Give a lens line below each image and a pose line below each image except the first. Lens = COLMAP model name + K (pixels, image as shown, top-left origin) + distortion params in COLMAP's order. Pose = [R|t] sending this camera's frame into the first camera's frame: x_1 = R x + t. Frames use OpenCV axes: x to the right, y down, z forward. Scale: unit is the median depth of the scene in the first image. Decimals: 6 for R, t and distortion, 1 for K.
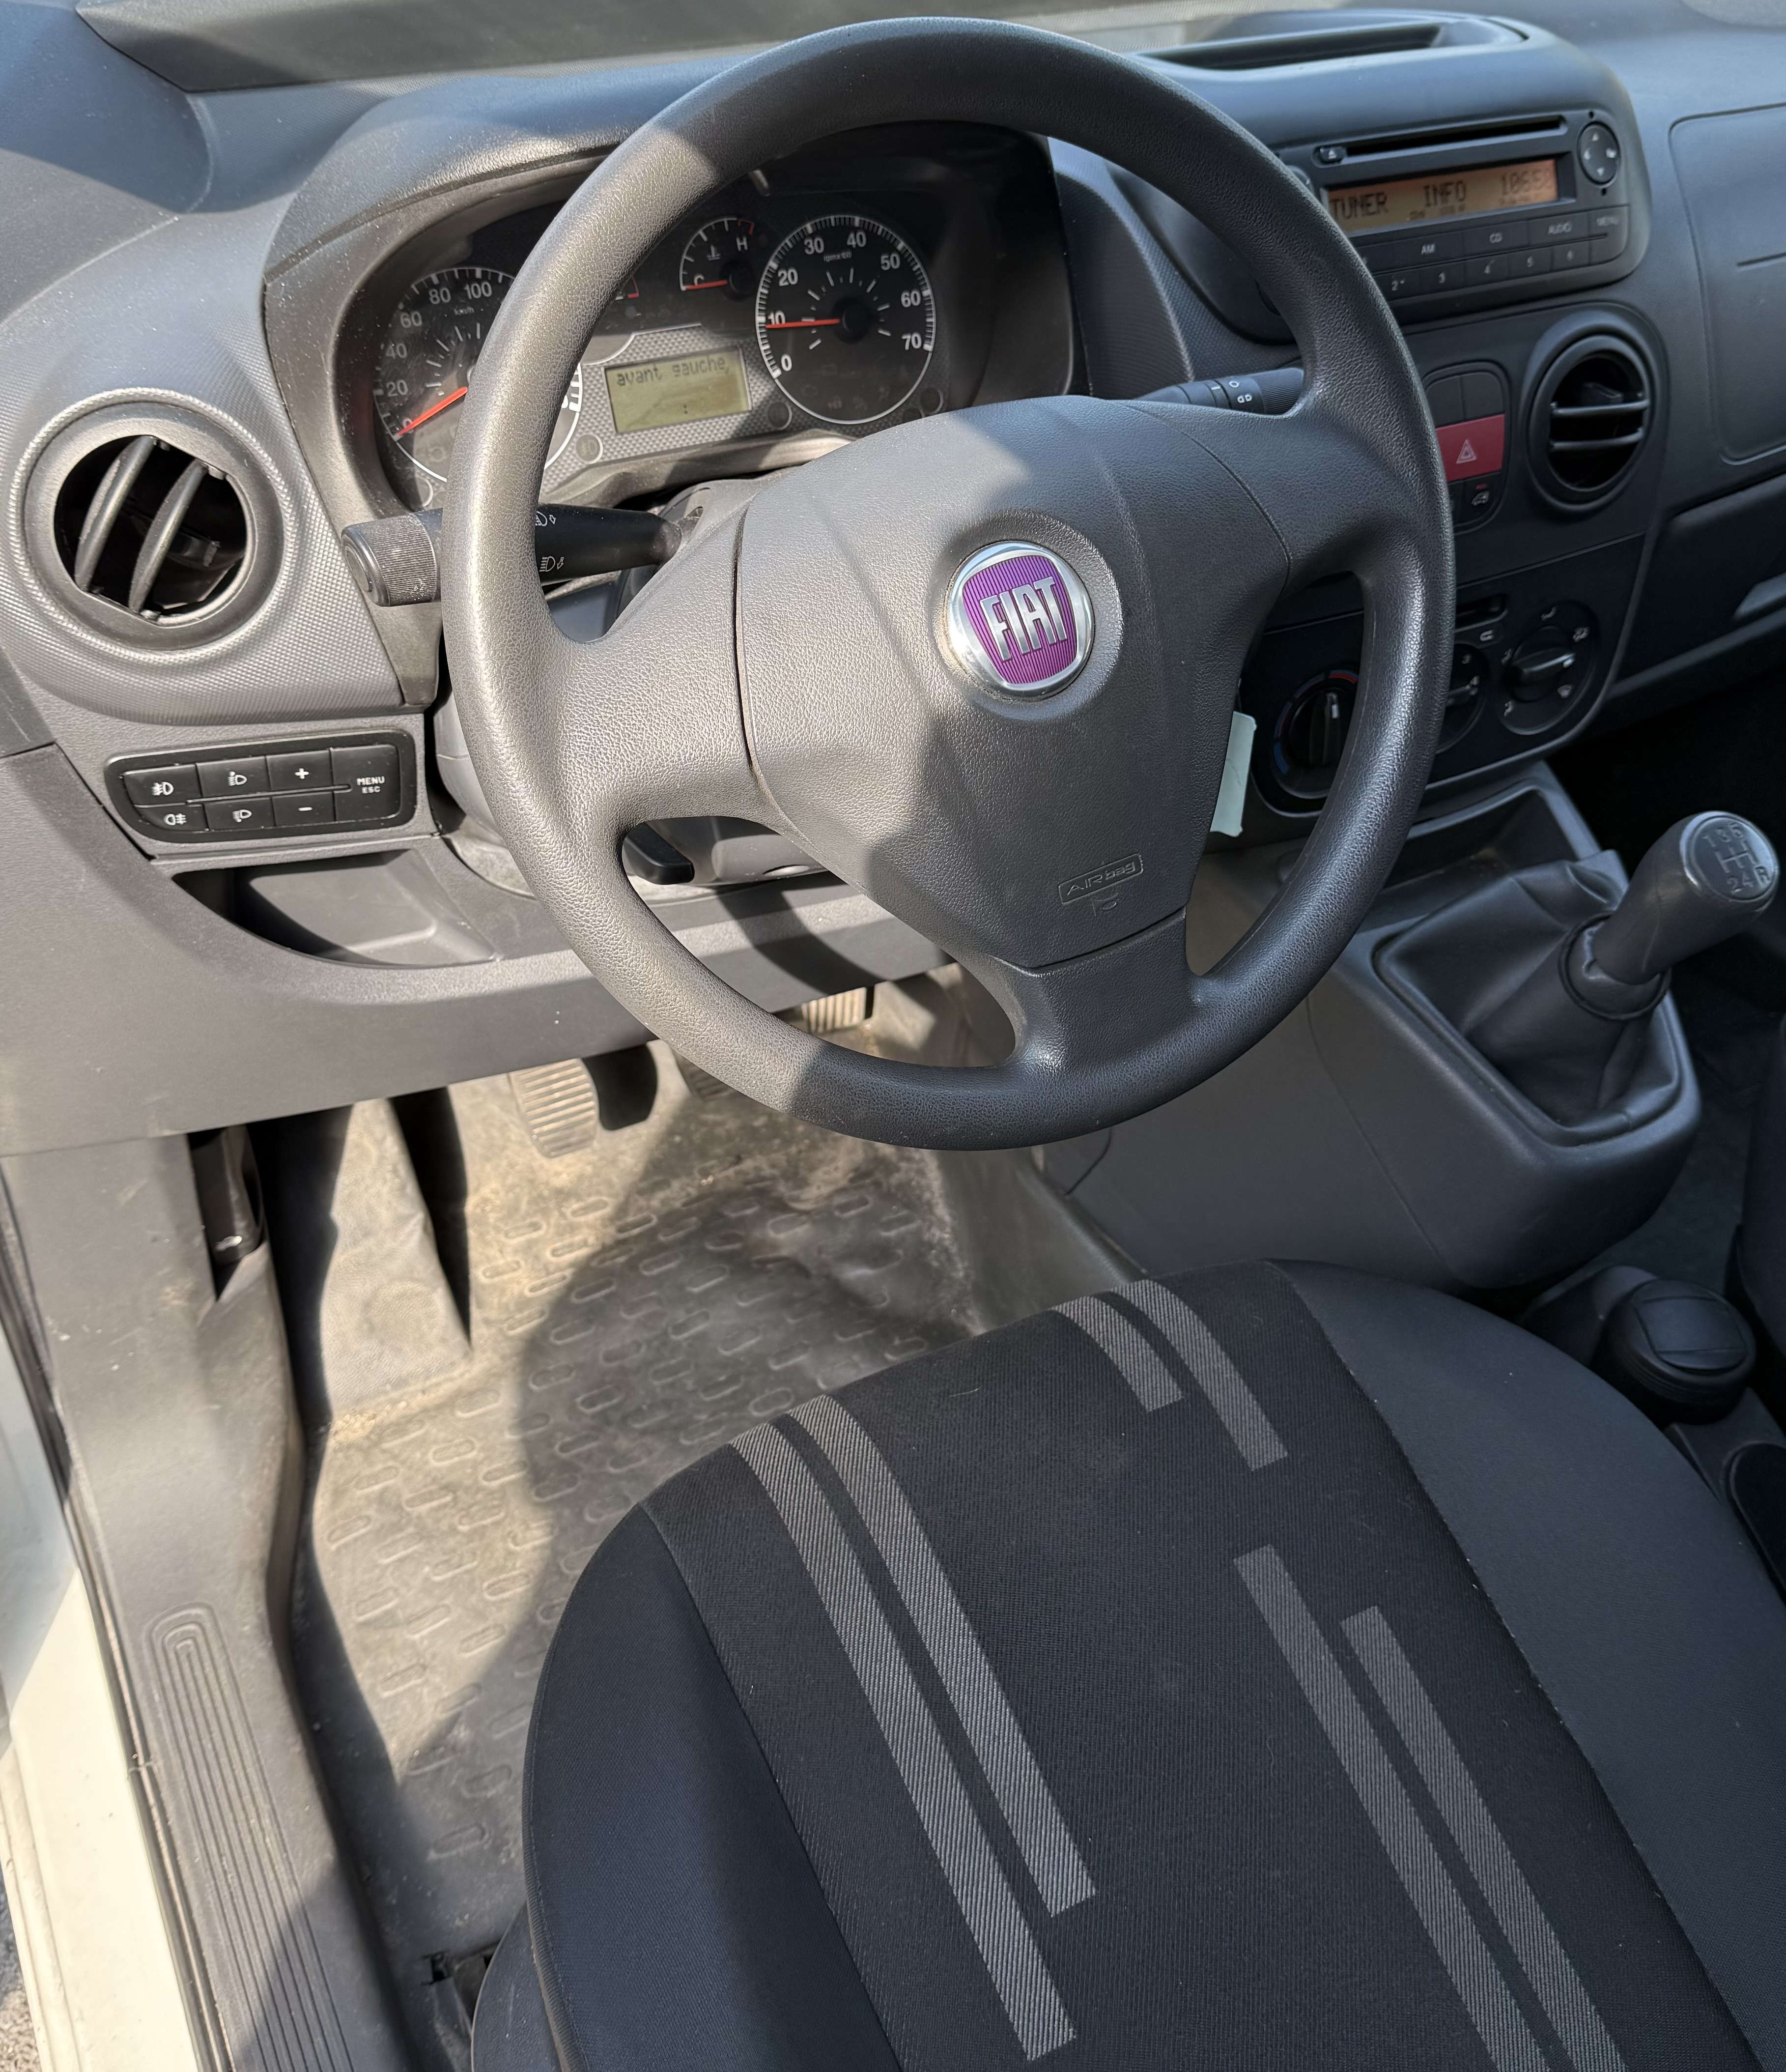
lens RADIAL K [[2047.3, 0, 892.1], [0, 2047.3, 981.5], [0, 0, 1]] dist [0.139135, -0.244194]
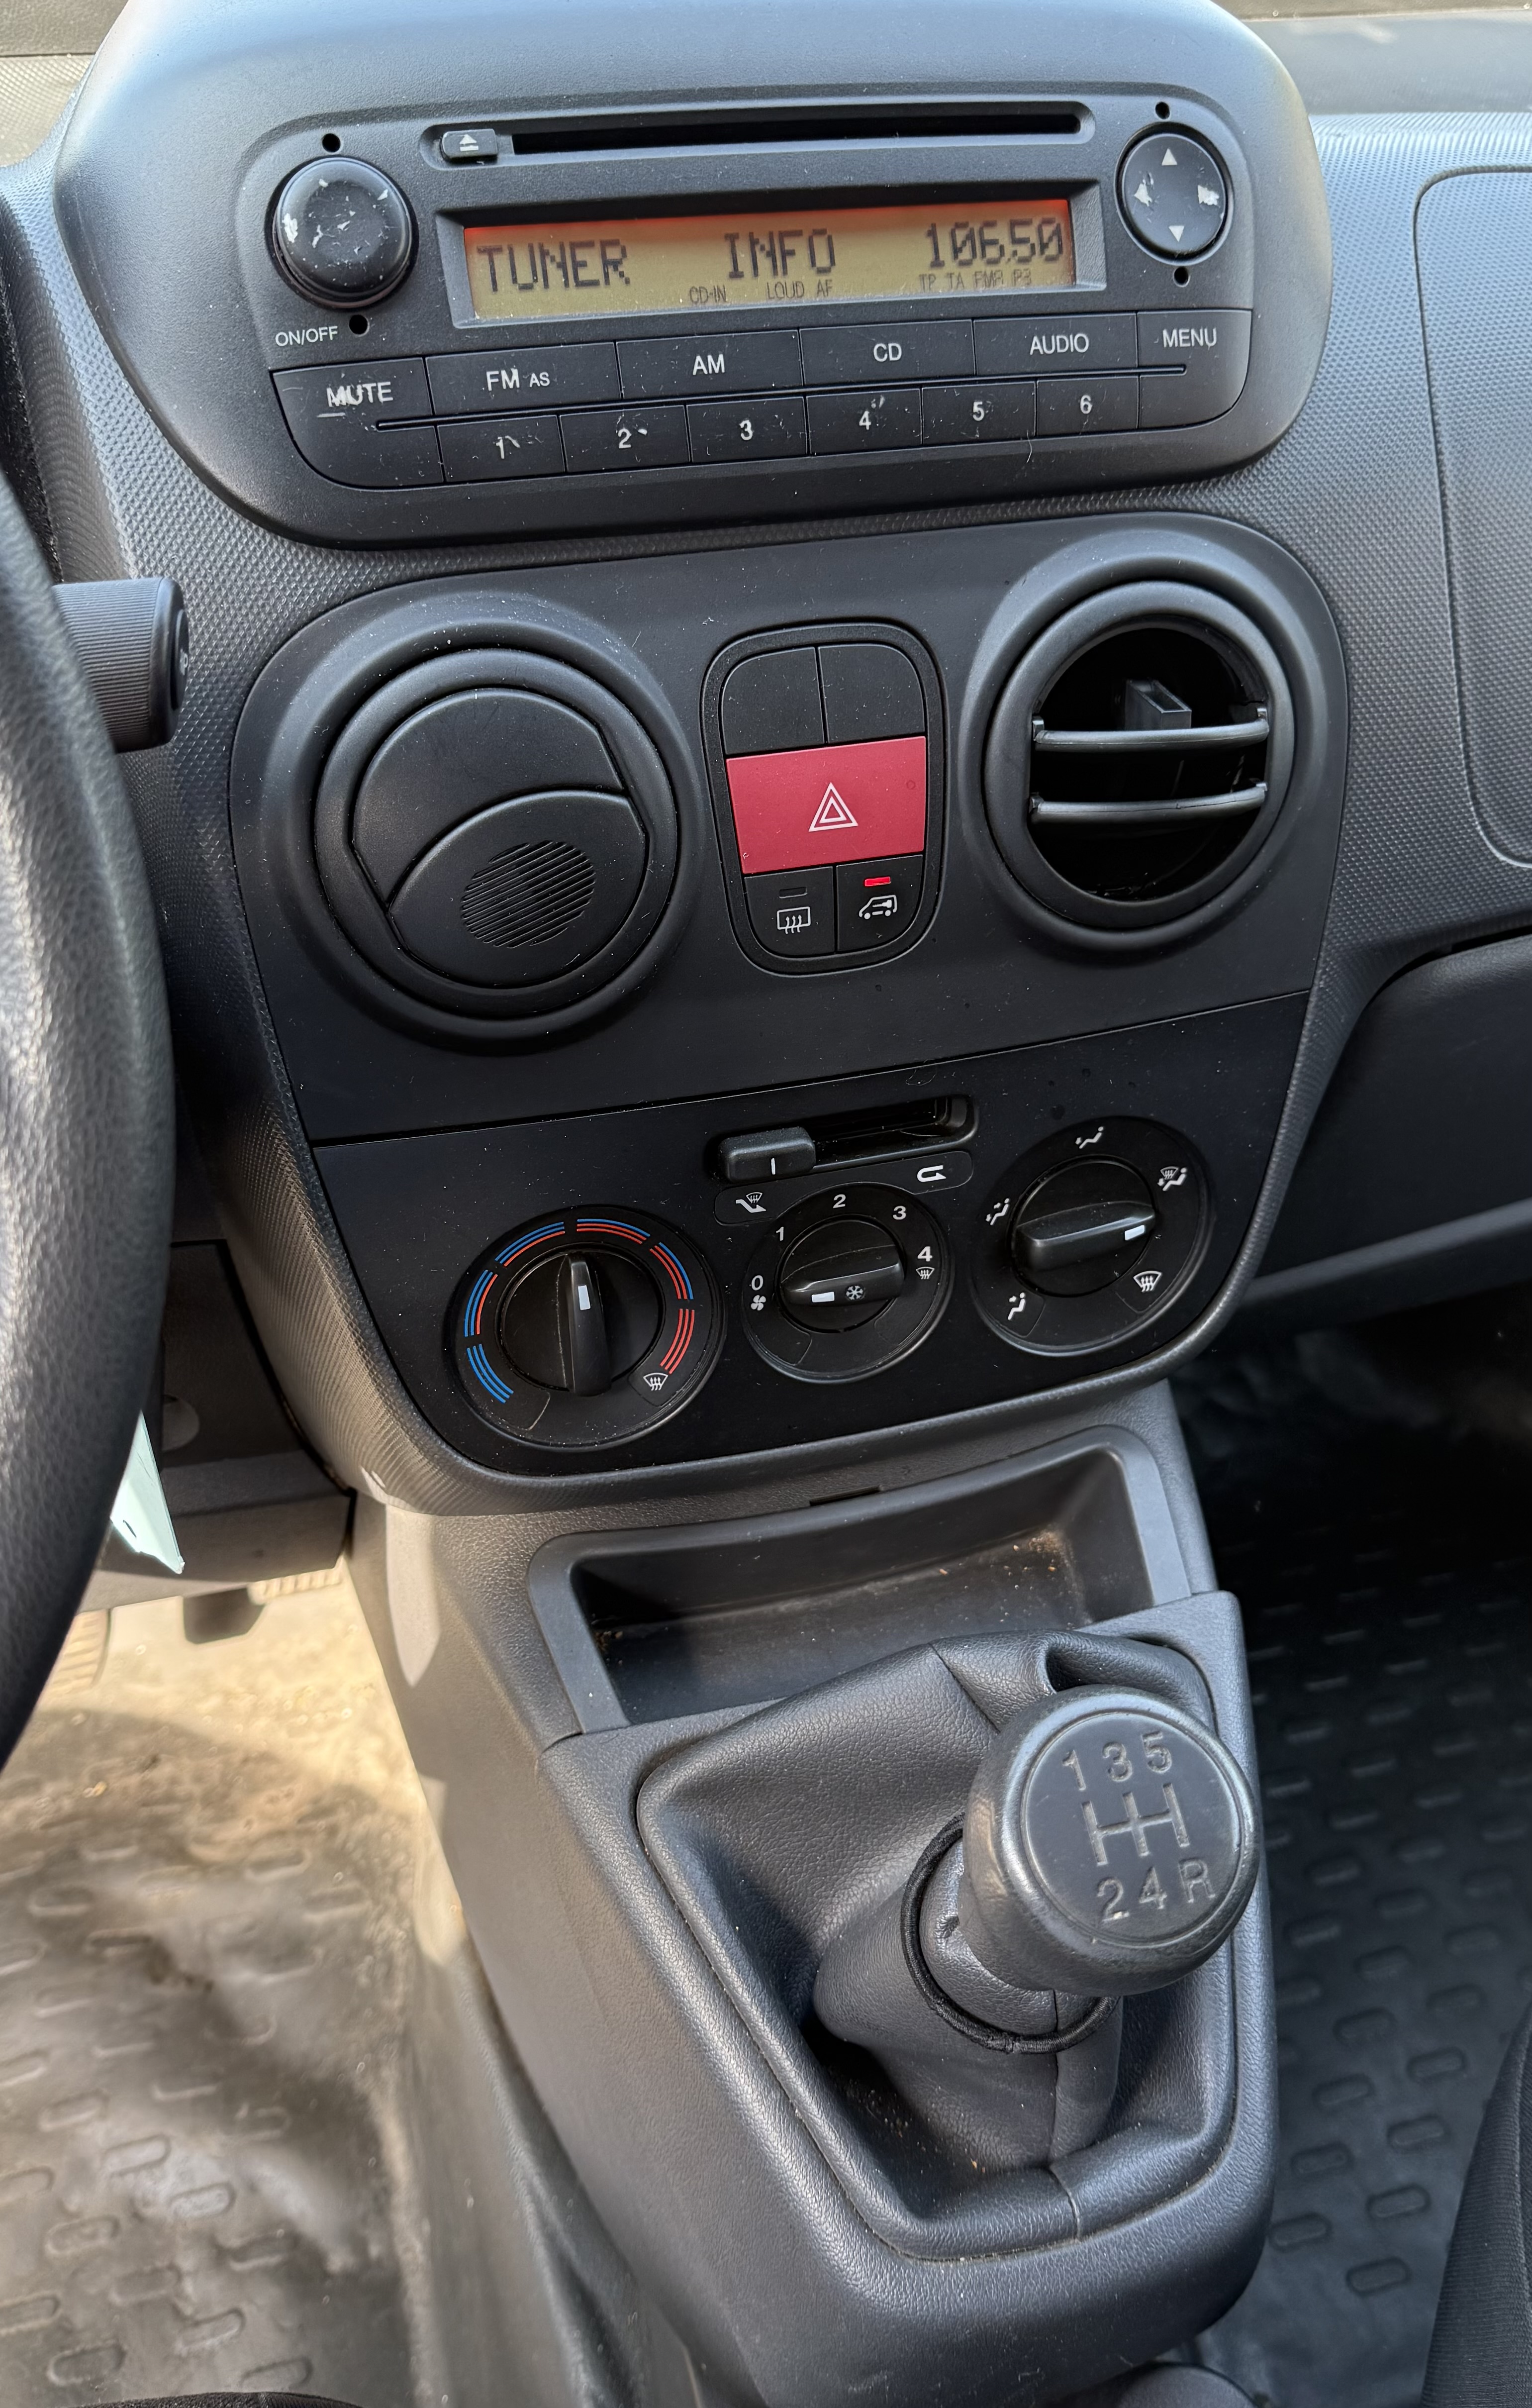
lens RADIAL K [[2004.8, 0, 760.9], [0, 2004.8, 1255.8], [0, 0, 1]] dist [0.153338, -0.286049]
pose [[0.973426, 0.103941, -0.204052, 0.365287], [-0.108914, 0.993963, -0.013262, -0.142045], [0.201442, 0.035133, 0.978870, 0.537309]]
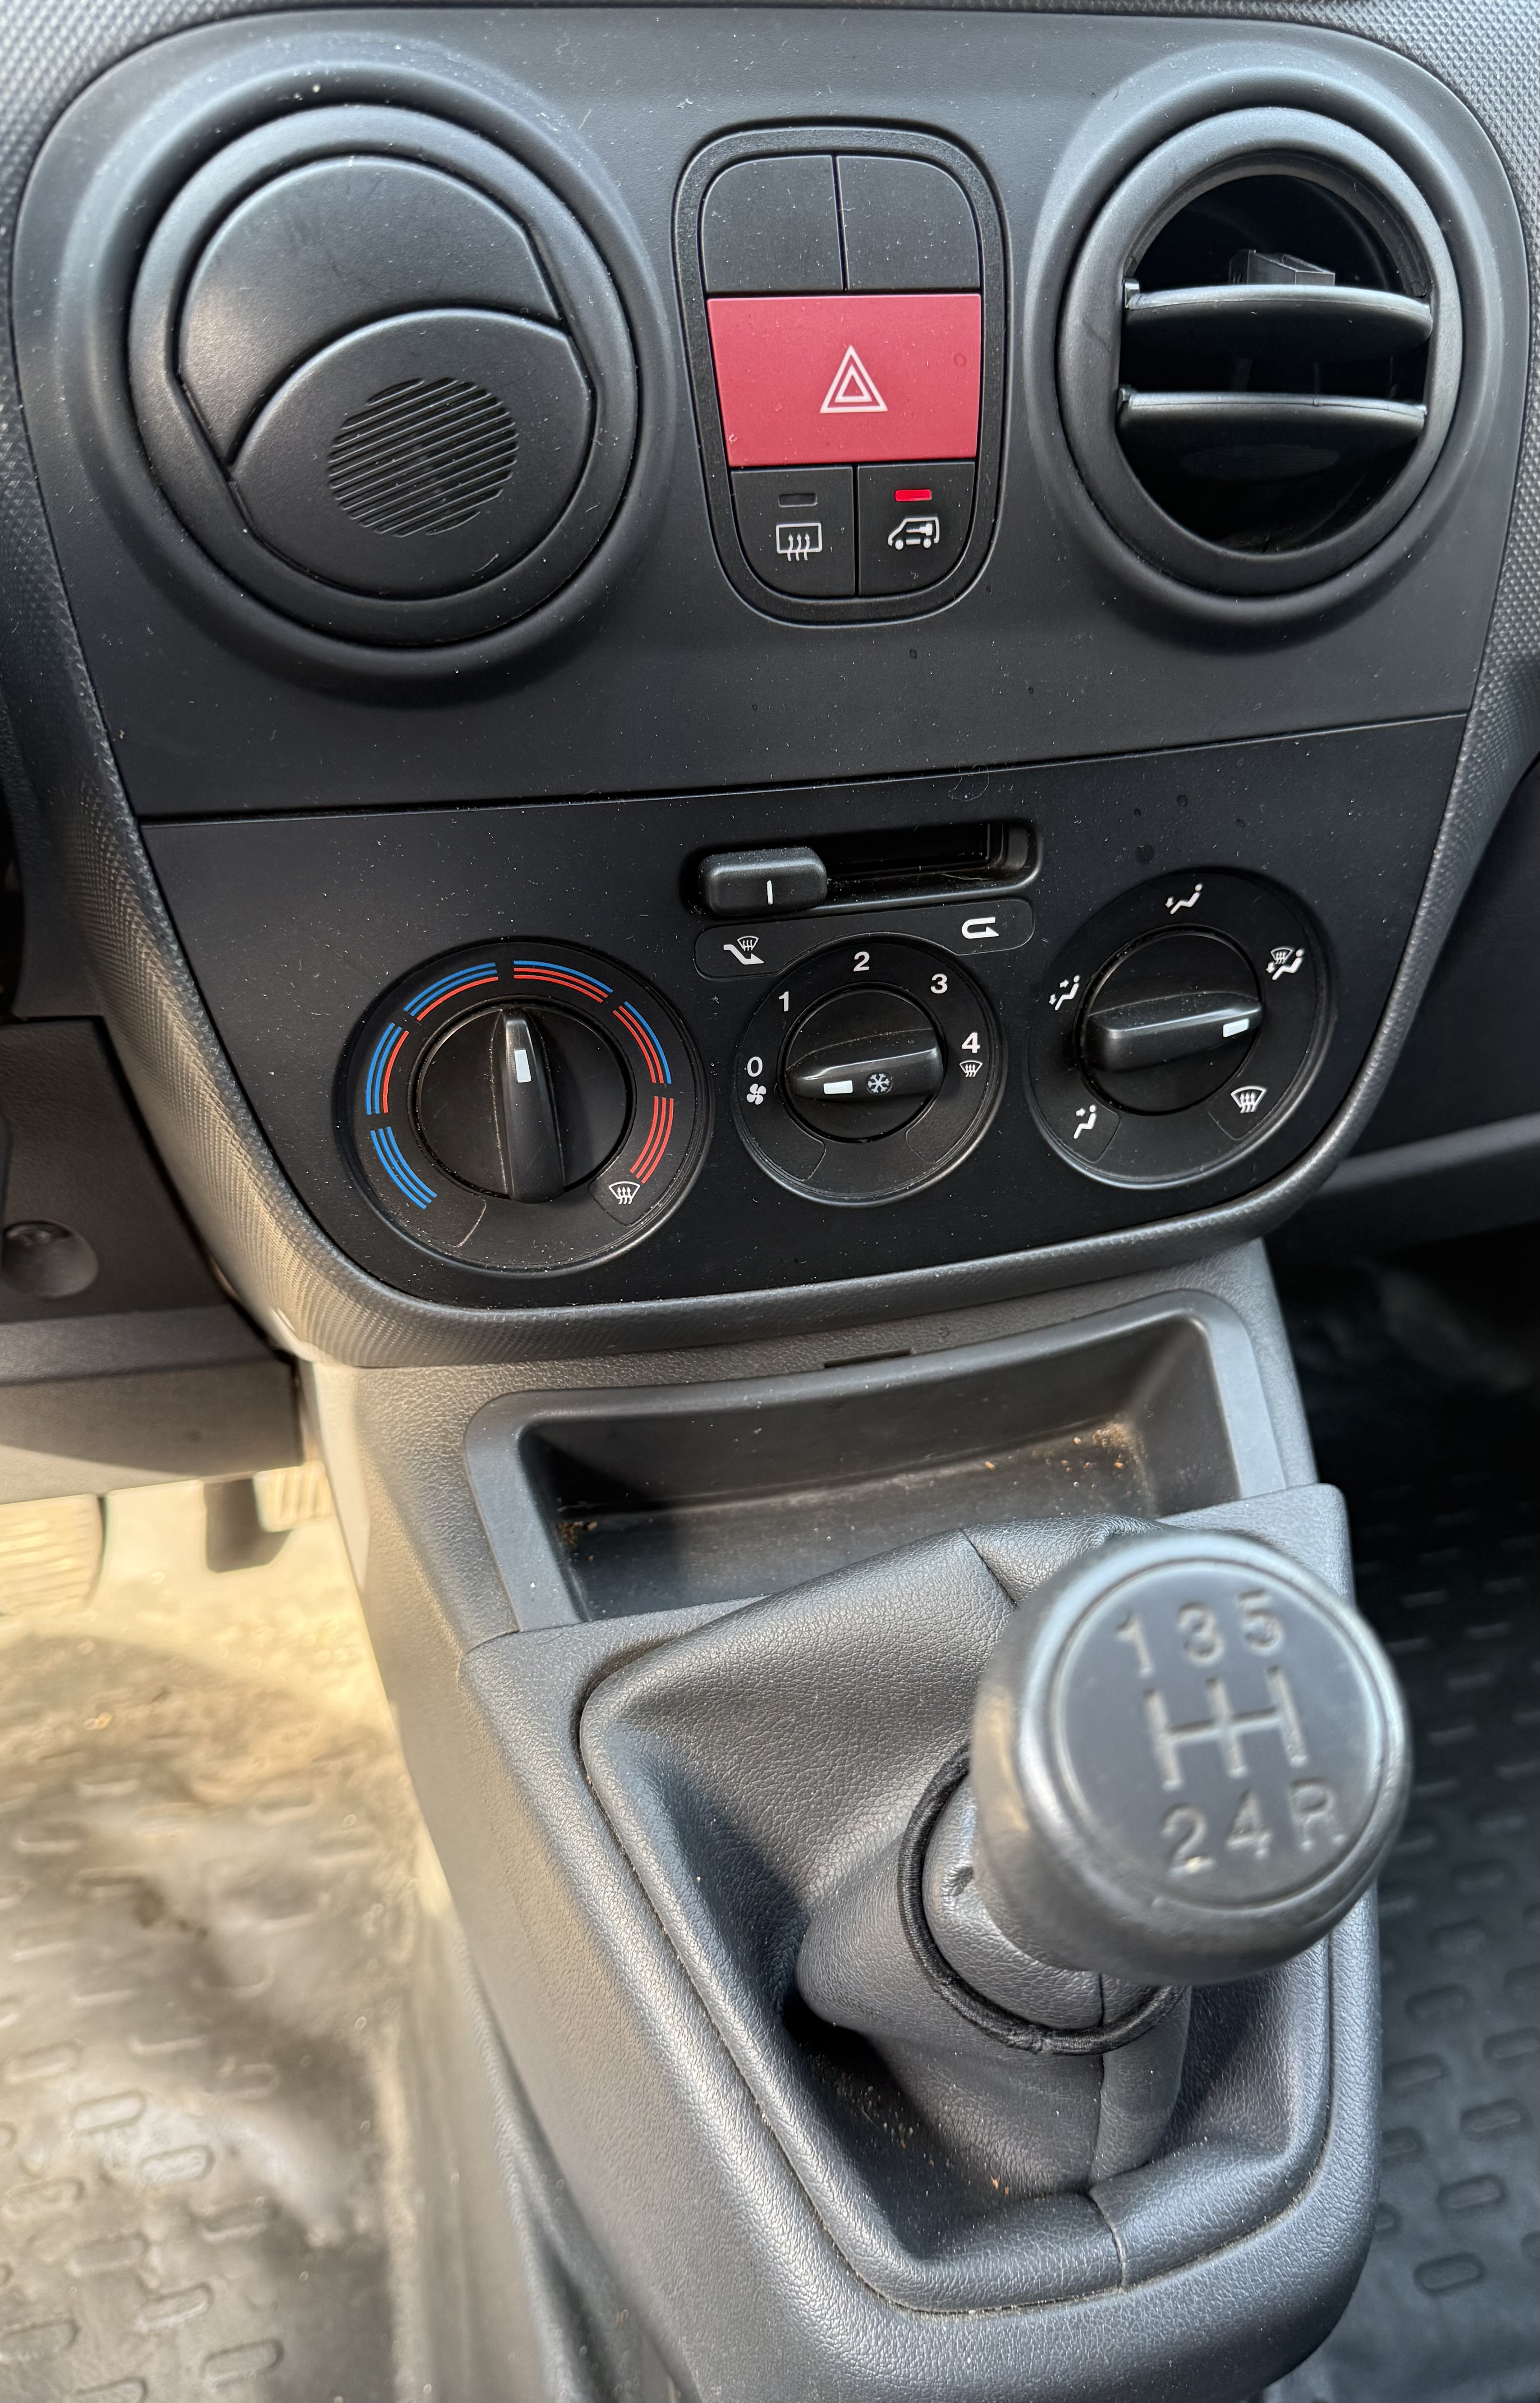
lens RADIAL K [[1826.2, 0, 885.2], [0, 1826.2, 1307.2], [0, 0, 1]] dist [0.102709, -0.171556]
pose [[0.971772, 0.133368, -0.194608, 0.363639], [-0.136251, 0.990673, -0.001443, -0.096588], [0.192600, 0.027918, 0.980880, 0.688375]]
